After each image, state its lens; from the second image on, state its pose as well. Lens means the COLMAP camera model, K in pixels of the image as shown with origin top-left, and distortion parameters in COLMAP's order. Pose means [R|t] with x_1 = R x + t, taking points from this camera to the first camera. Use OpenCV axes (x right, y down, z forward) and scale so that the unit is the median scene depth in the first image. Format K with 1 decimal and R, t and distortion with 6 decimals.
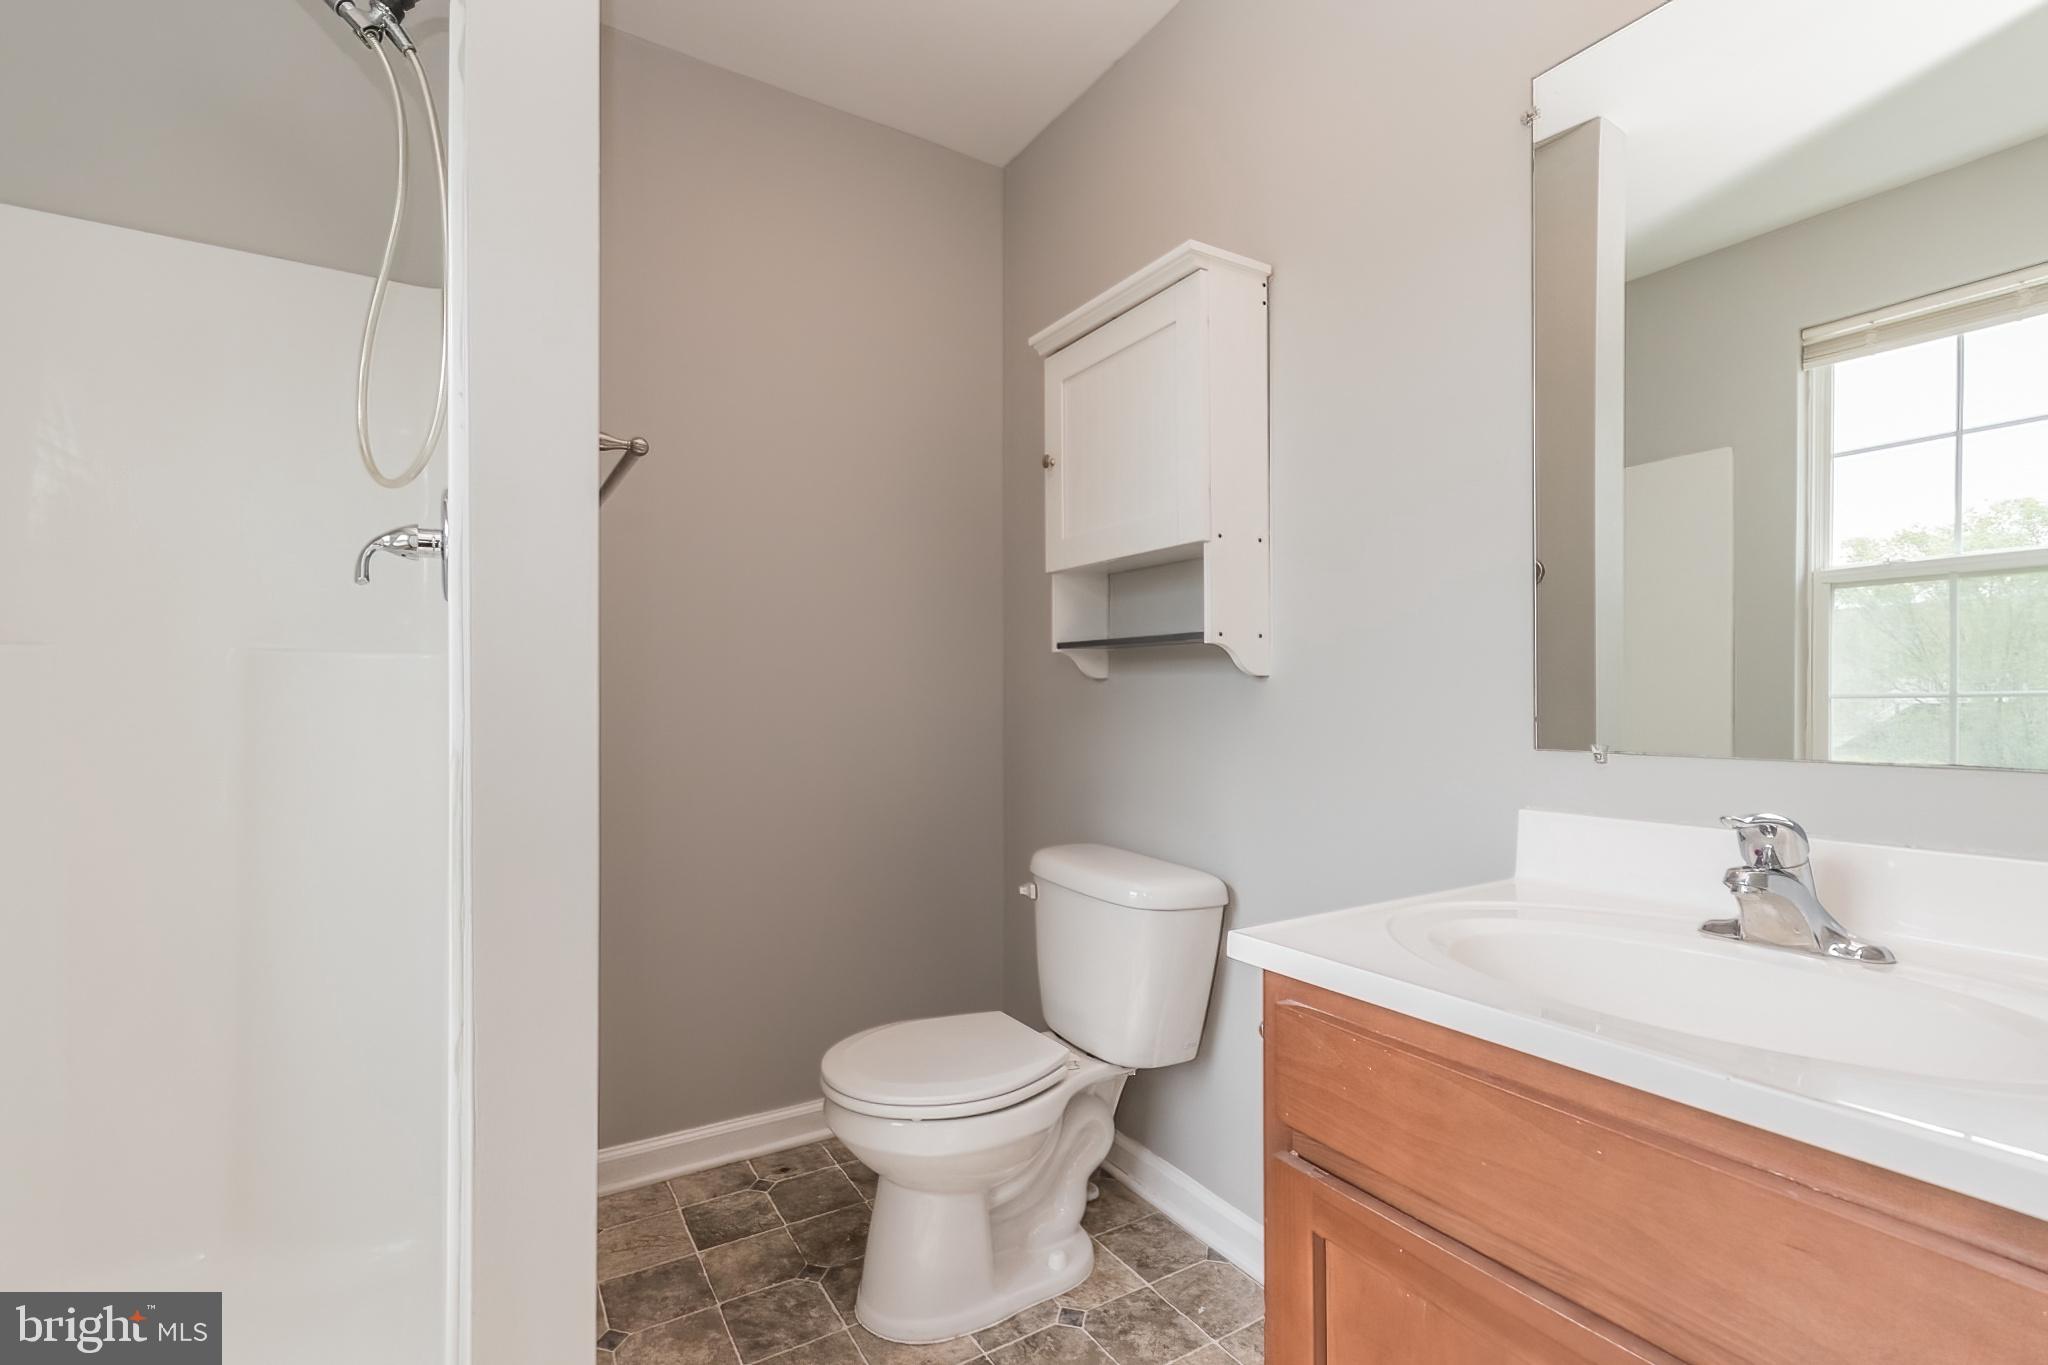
lens RADIAL K [[895.2, 0, 1009.8], [0, 895.2, 701.0], [0, 0, 1]] dist [0.005889, -0.001251]
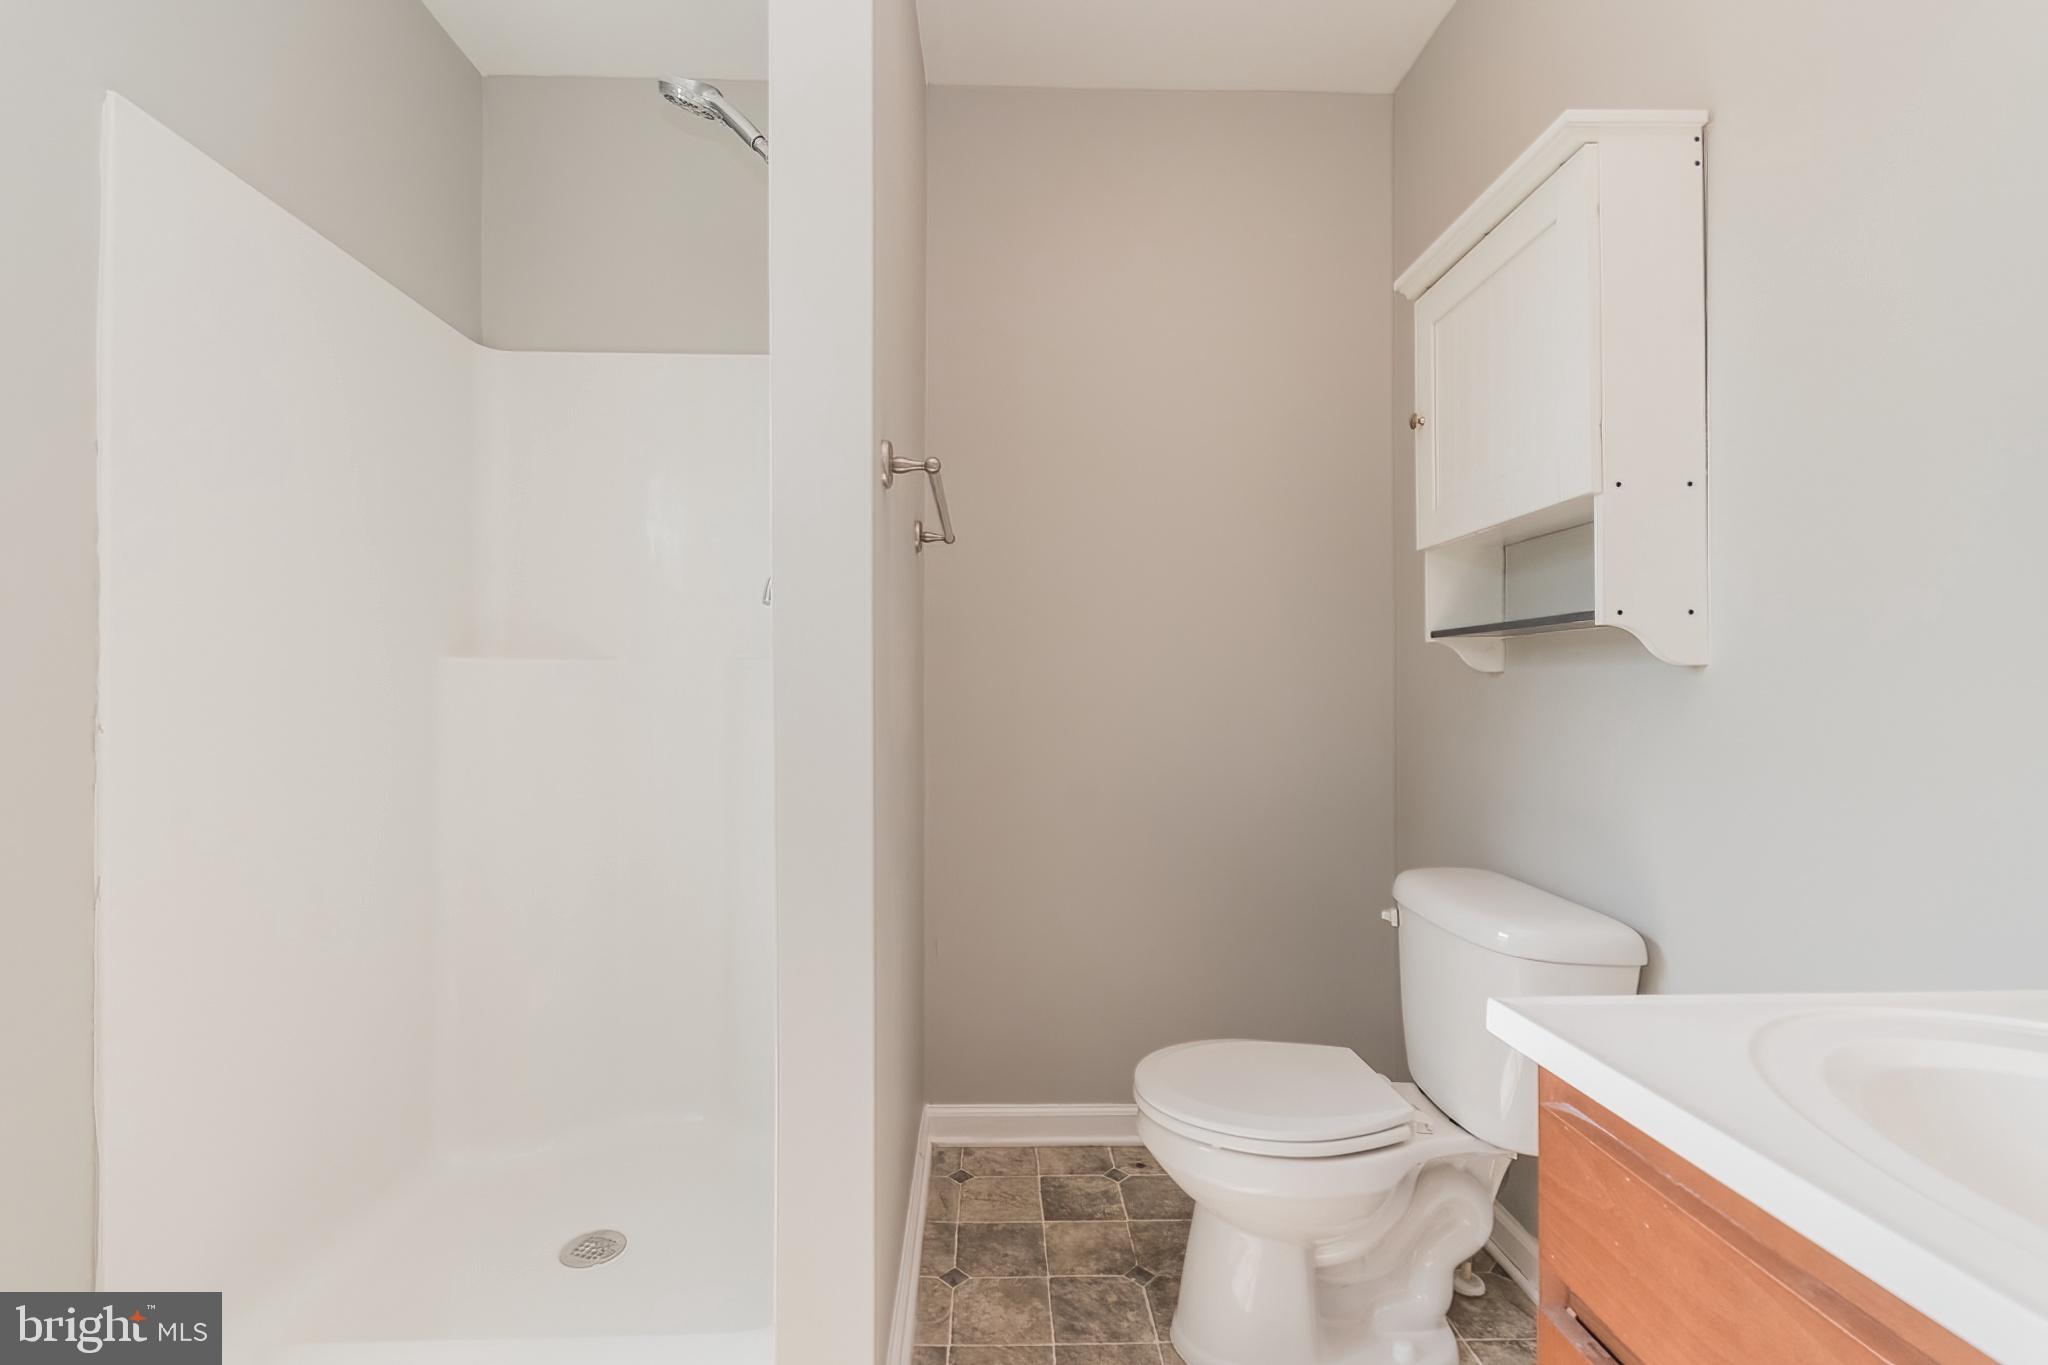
lens RADIAL K [[895.2, 0, 1009.8], [0, 895.2, 701.0], [0, 0, 1]] dist [0.005889, -0.001251]
pose [[0.872461, 0.002561, -0.488677, 0.137032], [-0.001622, 0.999996, 0.002345, 0.000145], [0.488681, -0.001253, 0.872462, 0.064879]]
